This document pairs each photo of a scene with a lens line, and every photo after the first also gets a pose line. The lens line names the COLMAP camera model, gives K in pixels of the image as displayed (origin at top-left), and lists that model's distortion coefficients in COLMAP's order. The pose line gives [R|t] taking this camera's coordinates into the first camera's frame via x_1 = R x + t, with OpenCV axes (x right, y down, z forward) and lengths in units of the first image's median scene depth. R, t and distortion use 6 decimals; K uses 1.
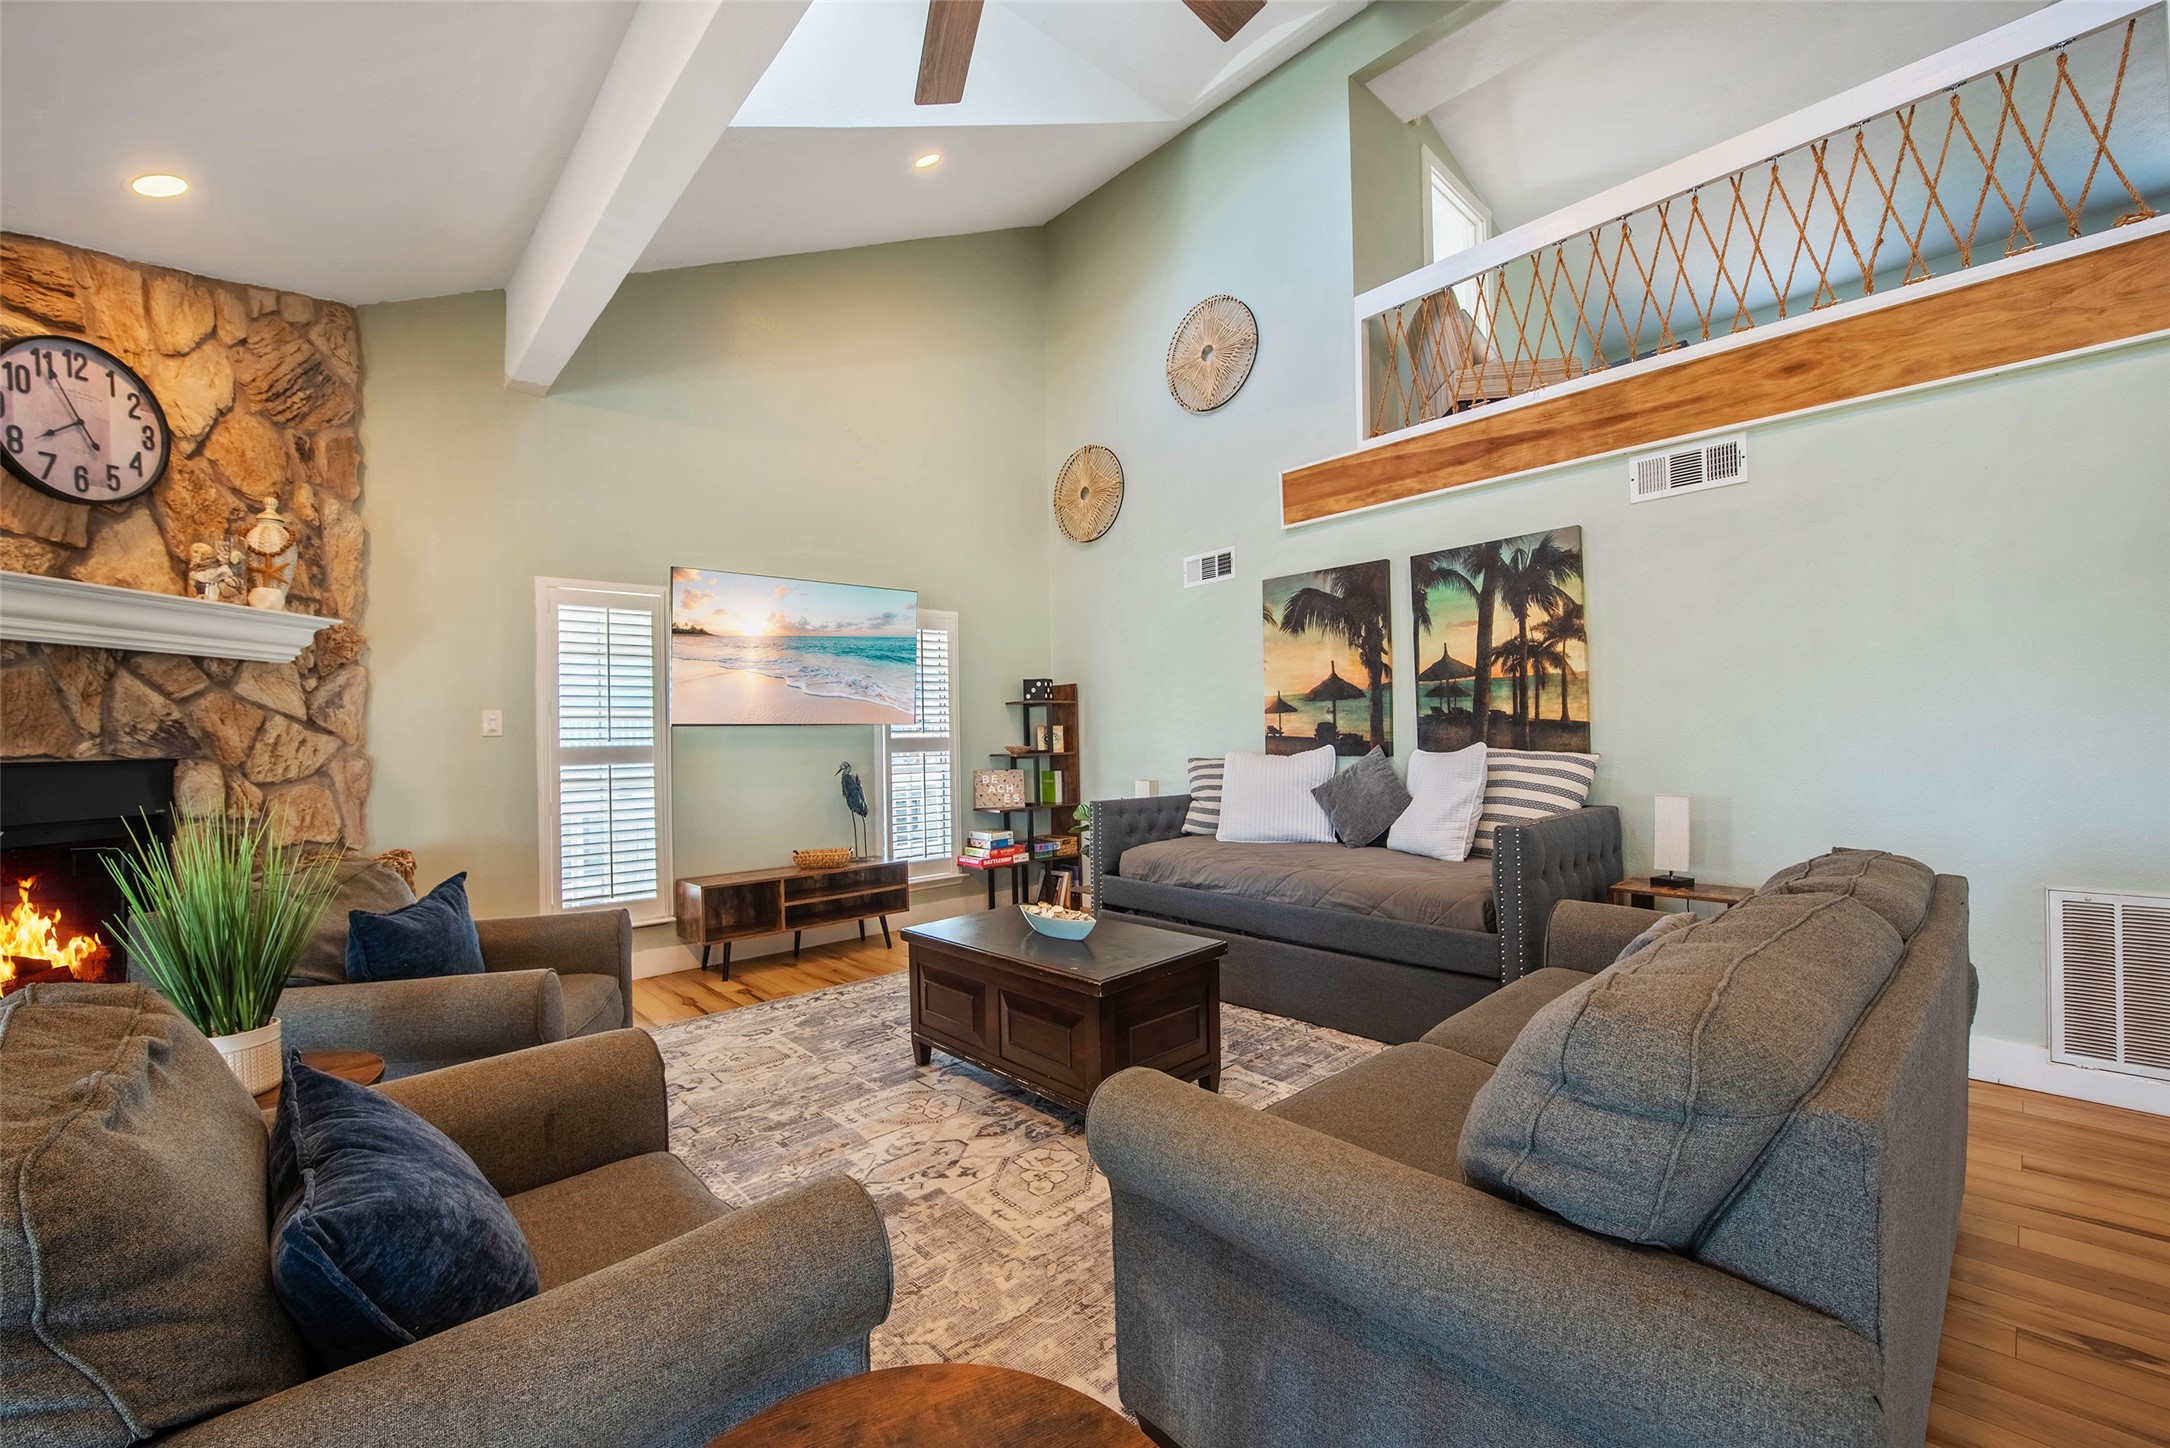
lens RADIAL K [[867.9, 0, 1056.8], [0, 867.9, 735.1], [0, 0, 1]] dist [-0.015085, -0.001874]
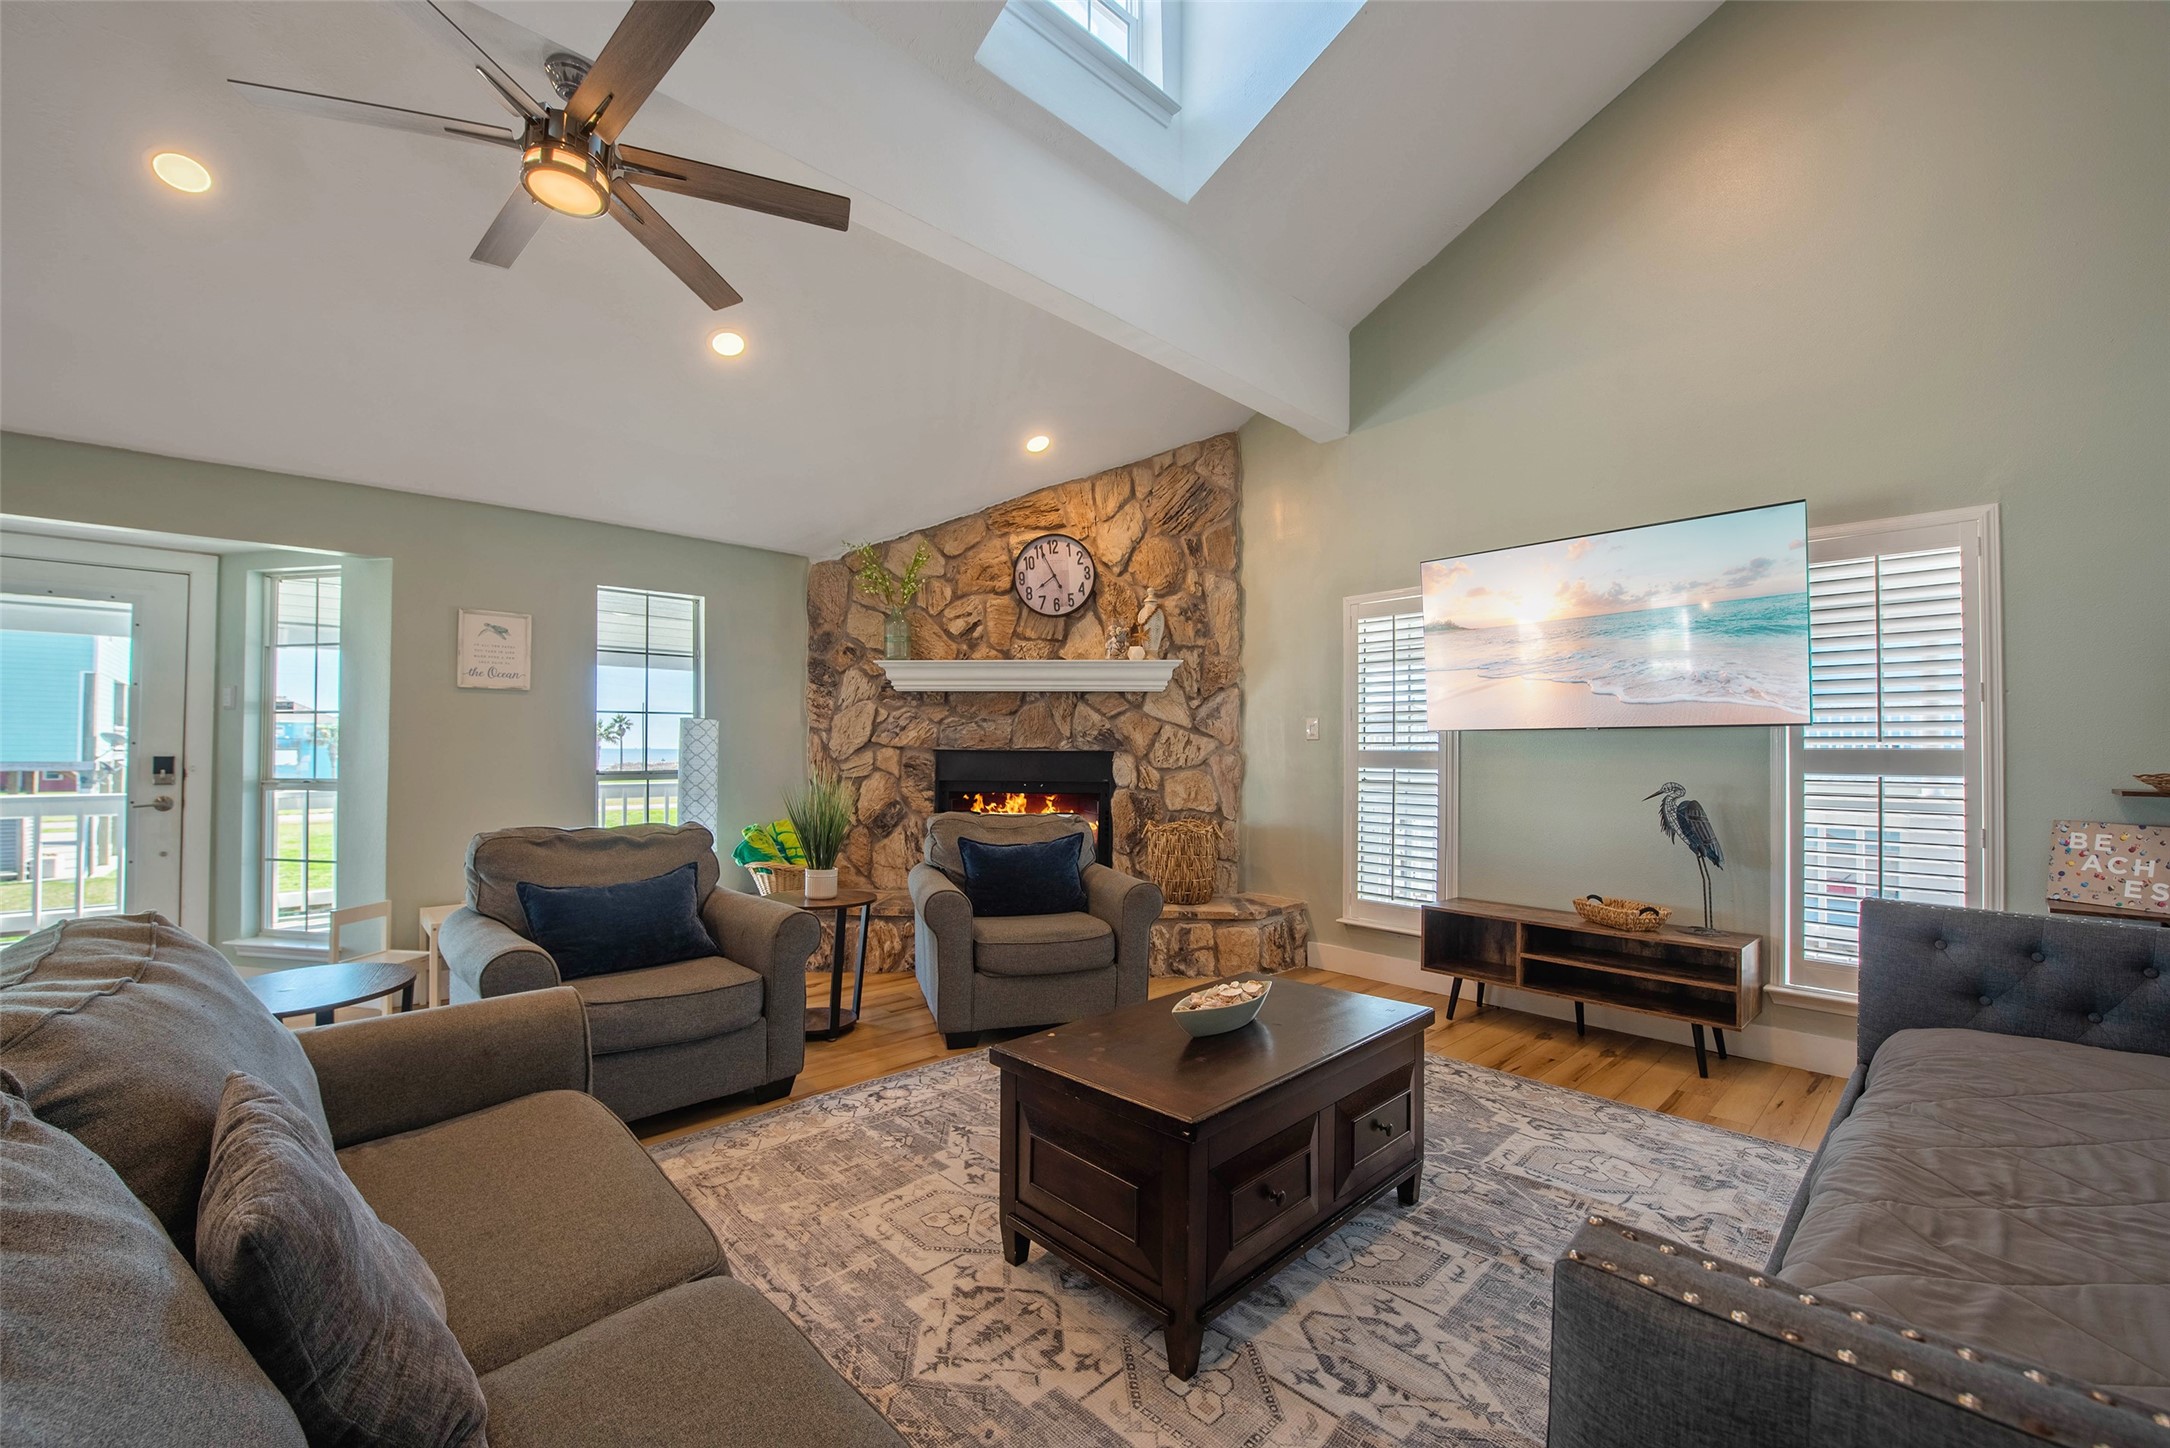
lens RADIAL K [[867.9, 0, 1070.5], [0, 867.9, 730.5], [0, 0, 1]] dist [-0.015085, -0.001874]
pose [[0.025460, -0.000065, -0.999676, 0.585189], [-0.004215, 0.999991, -0.000172, -0.010839], [0.999667, 0.004218, 0.025459, 0.698249]]
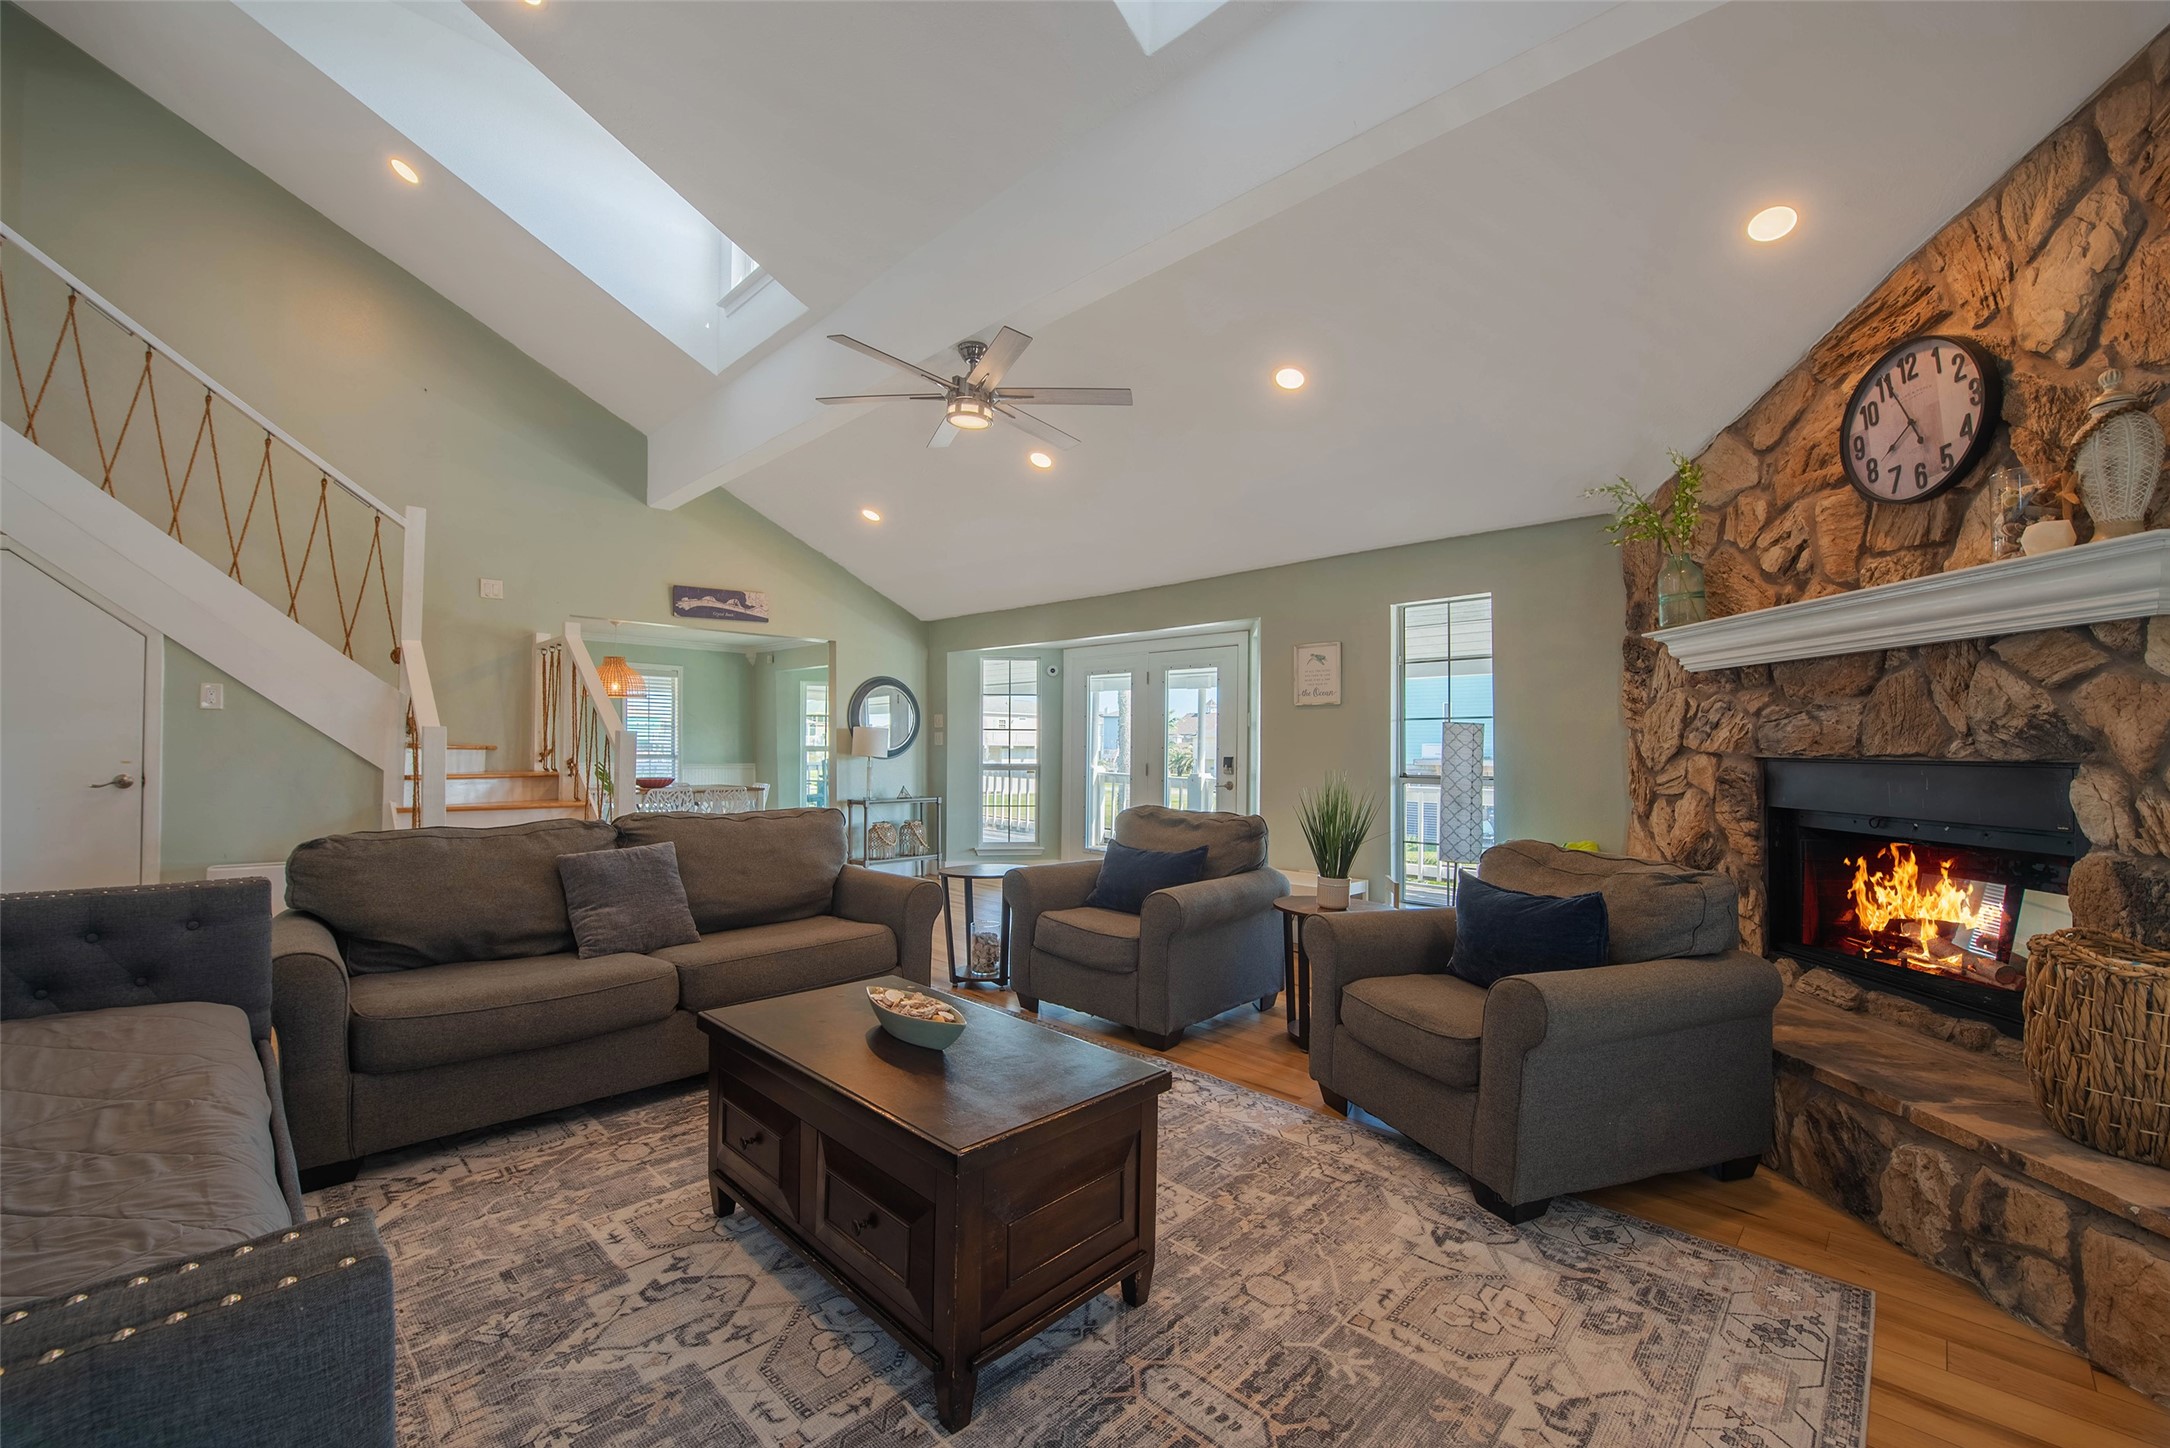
lens RADIAL K [[867.9, 0, 1046.6], [0, 867.9, 731.2], [0, 0, 1]] dist [-0.015085, -0.001874]
pose [[-0.998884, 0.007872, -0.046576, -0.060437], [0.008809, 0.999762, -0.019956, 0.004902], [0.046408, -0.020344, -0.998715, 1.377232]]
